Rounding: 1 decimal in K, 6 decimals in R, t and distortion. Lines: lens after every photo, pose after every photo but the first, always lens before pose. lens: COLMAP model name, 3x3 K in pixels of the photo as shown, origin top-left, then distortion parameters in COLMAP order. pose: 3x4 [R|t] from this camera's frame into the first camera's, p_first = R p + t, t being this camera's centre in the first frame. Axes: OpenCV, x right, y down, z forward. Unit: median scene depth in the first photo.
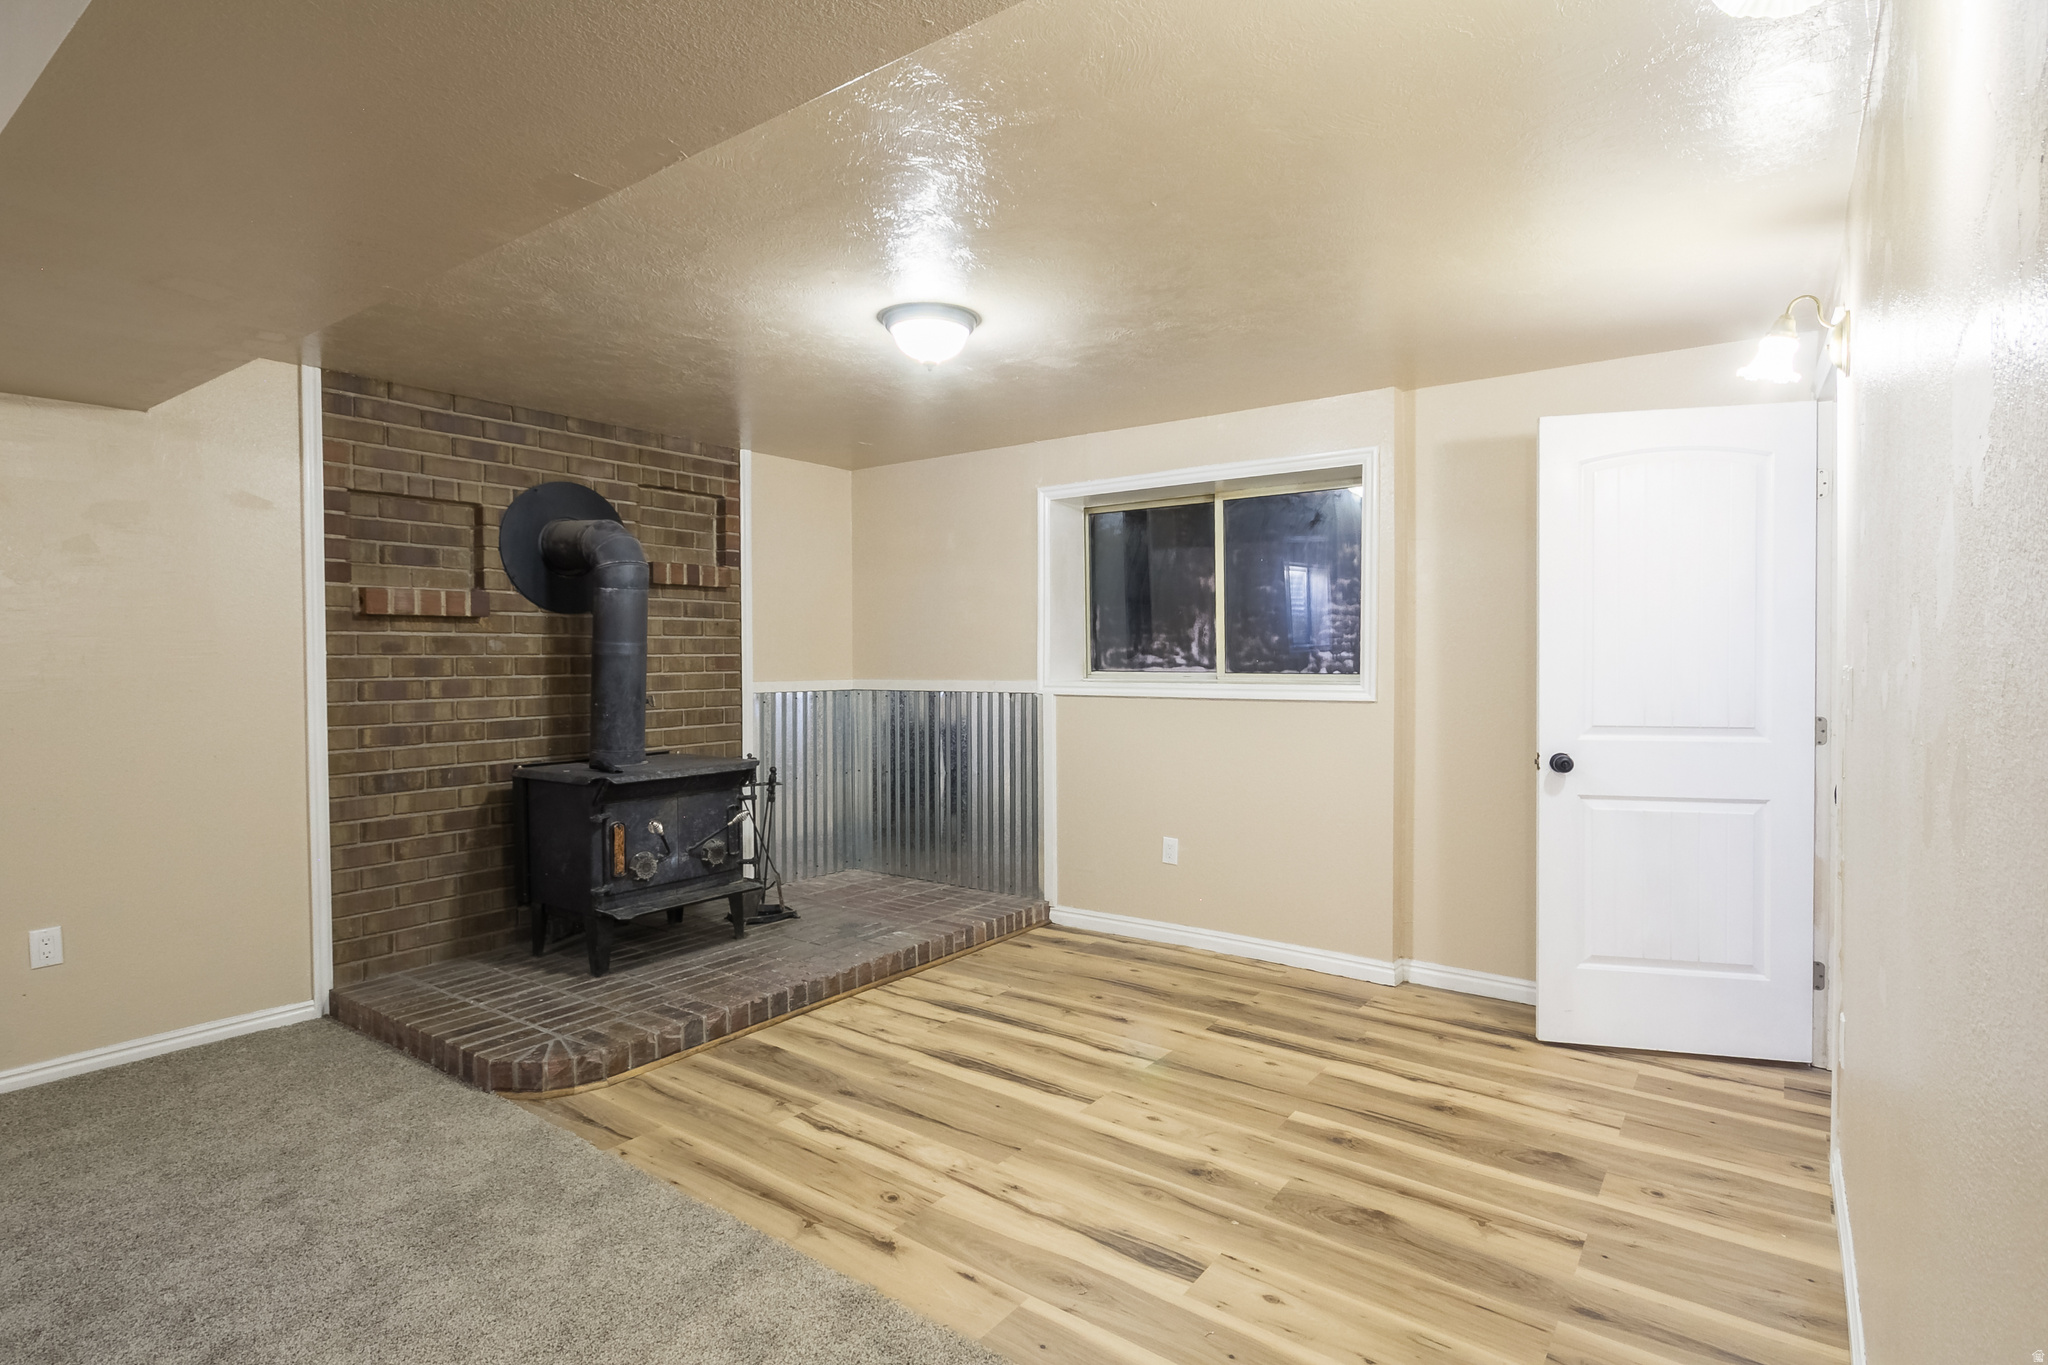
lens RADIAL K [[910.5, 0, 1019.8], [0, 910.5, 671.7], [0, 0, 1]] dist [-0.012555, 0.000198]
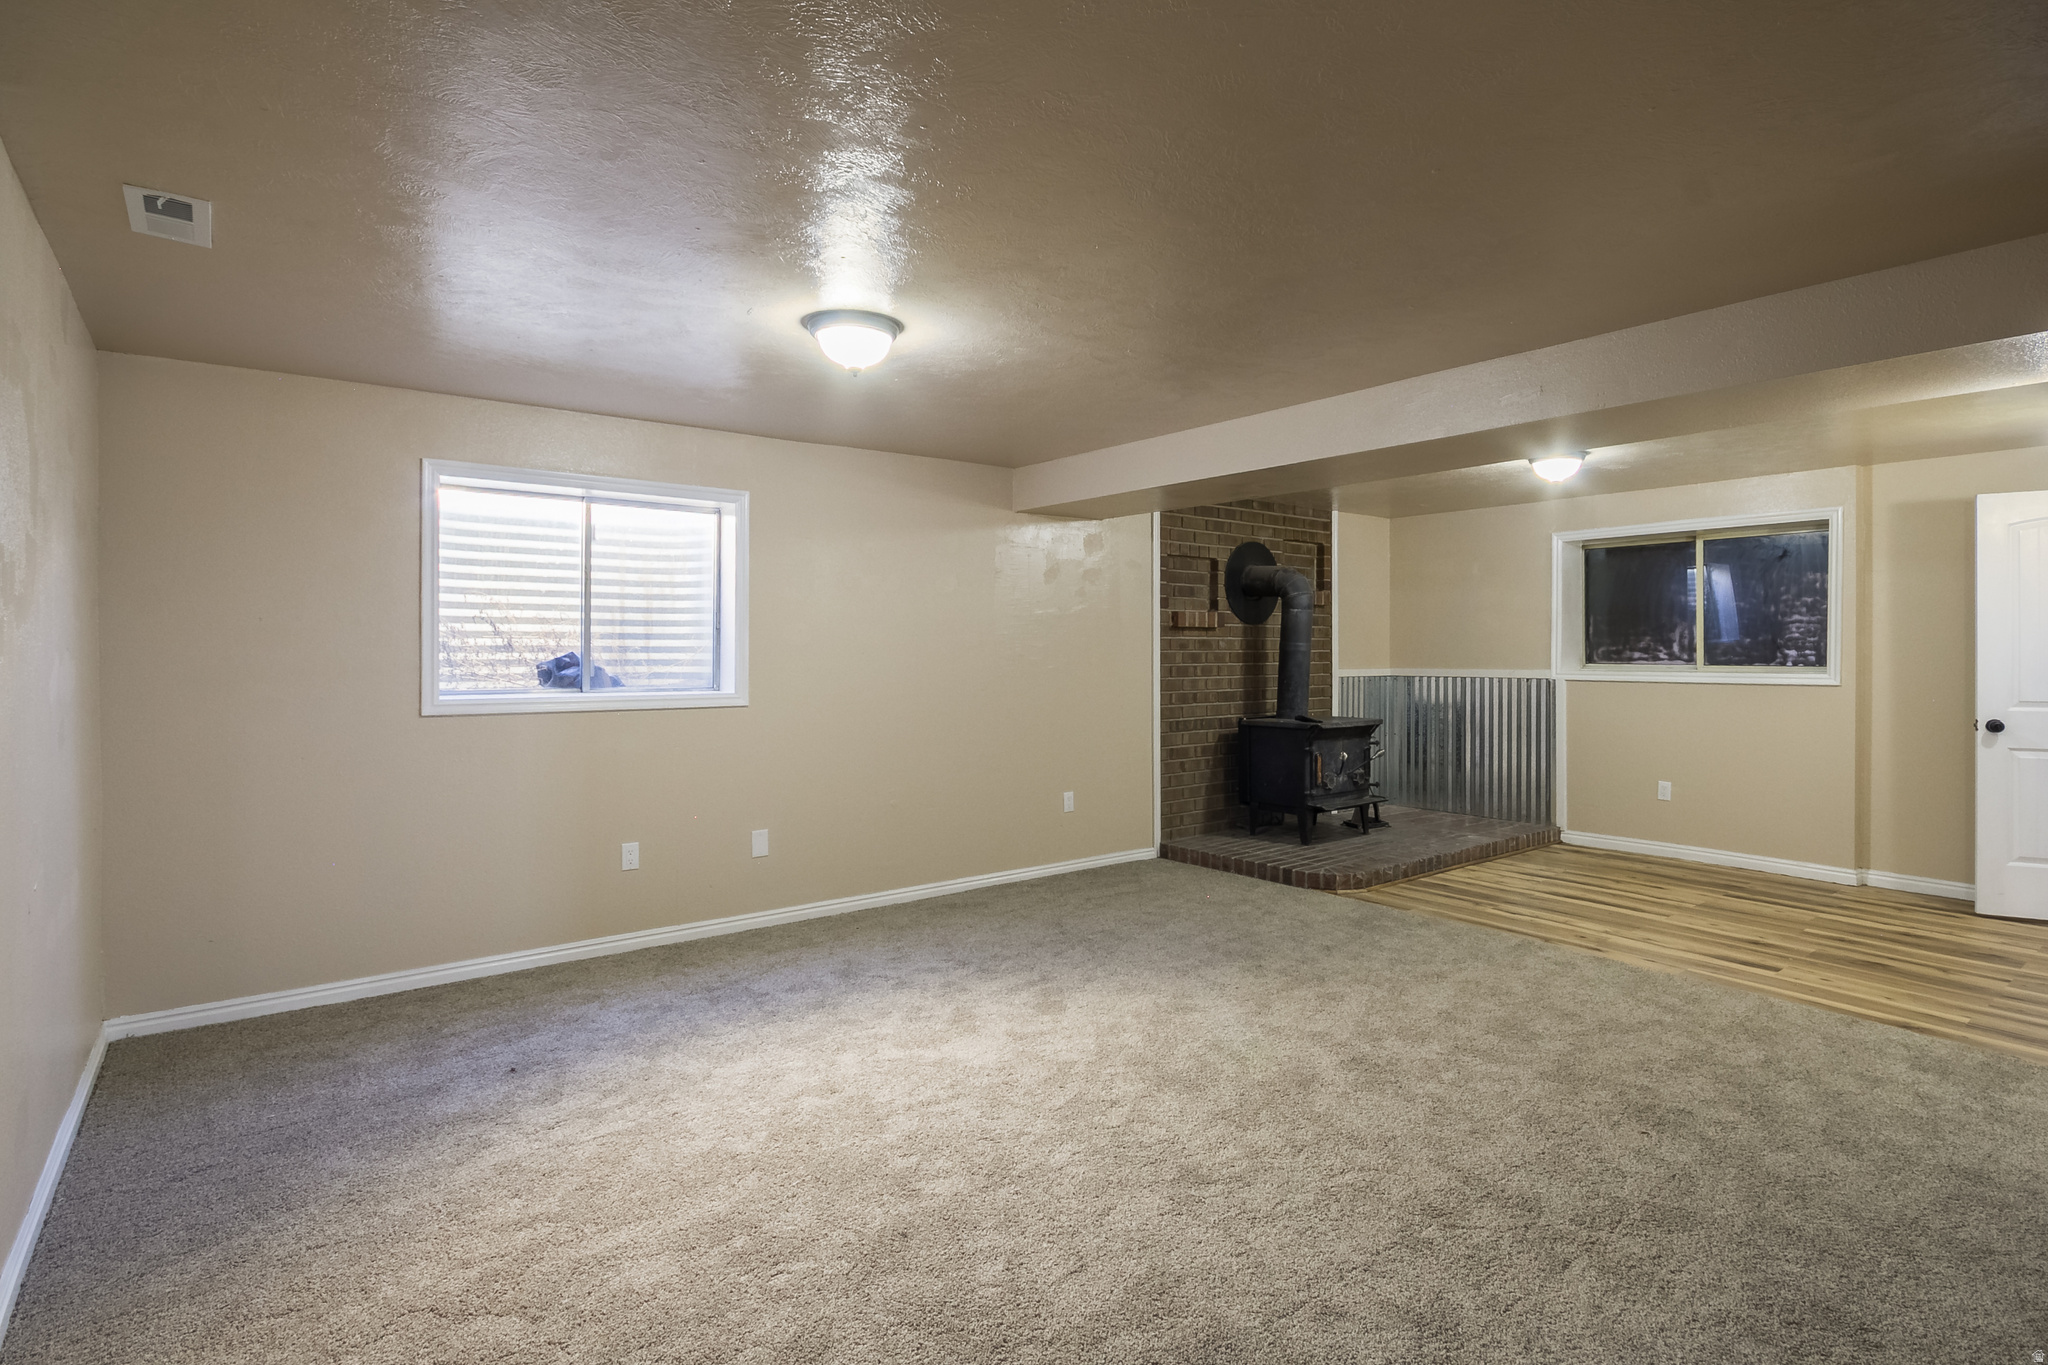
lens RADIAL K [[1018.9, 0, 1026.3], [0, 1018.9, 655.1], [0, 0, 1]] dist [-0.001264, -0.000746]
pose [[0.975855, 0.004556, -0.218372, -0.499243], [-0.007271, 0.999906, -0.011628, 0.012957], [0.218299, 0.012934, 0.975796, -0.826932]]
